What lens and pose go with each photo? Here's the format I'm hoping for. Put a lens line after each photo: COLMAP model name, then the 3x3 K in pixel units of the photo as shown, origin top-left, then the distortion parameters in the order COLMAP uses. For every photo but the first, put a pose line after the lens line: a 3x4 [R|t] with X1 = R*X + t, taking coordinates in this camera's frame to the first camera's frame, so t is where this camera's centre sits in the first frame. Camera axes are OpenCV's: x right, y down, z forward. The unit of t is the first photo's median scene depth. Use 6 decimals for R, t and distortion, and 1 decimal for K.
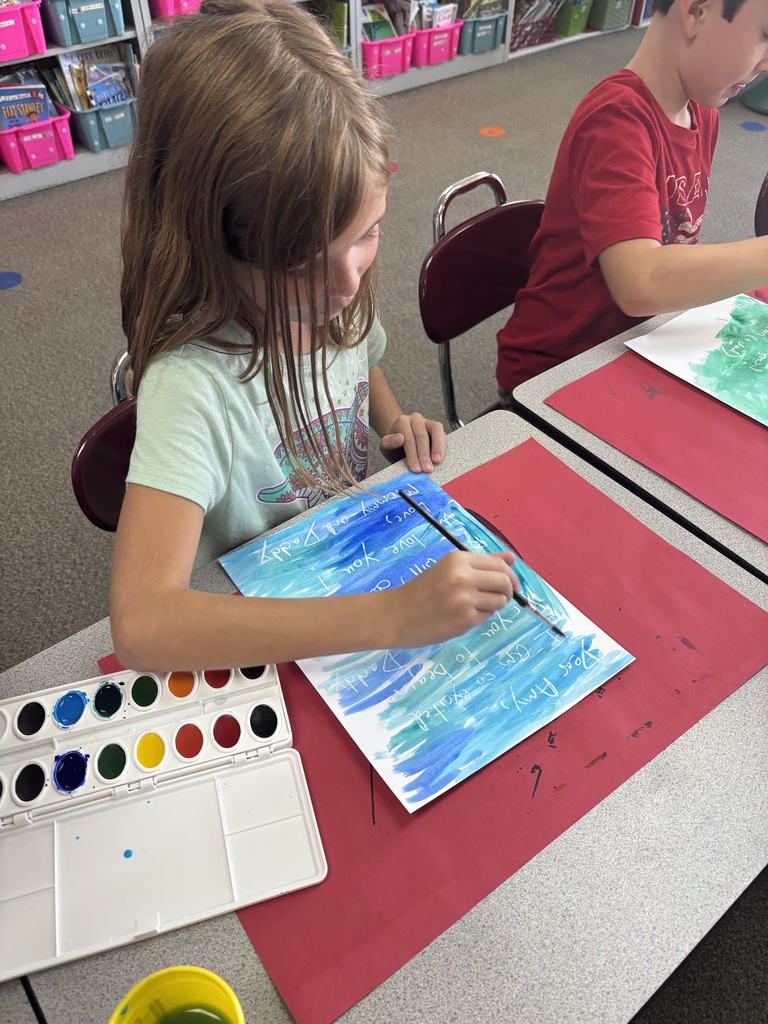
lens RADIAL K [[767.1, 0, 384.2], [0, 767.1, 511.3], [0, 0, 1]] dist [-0.024813, -0.021757]
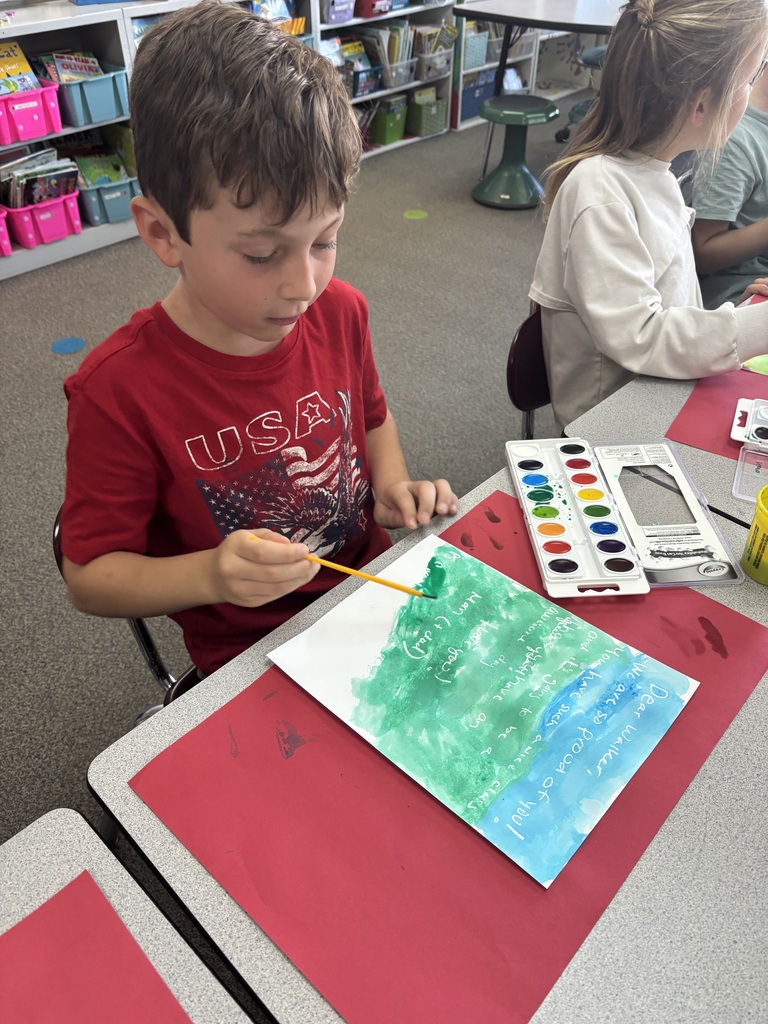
lens RADIAL K [[767.1, 0, 384.9], [0, 767.1, 513.1], [0, 0, 1]] dist [-0.024813, -0.021757]
pose [[0.987294, -0.100590, 0.123016, 0.344972], [0.111987, 0.989669, -0.089520, -0.273000], [-0.112740, 0.102159, 0.988359, 0.254496]]
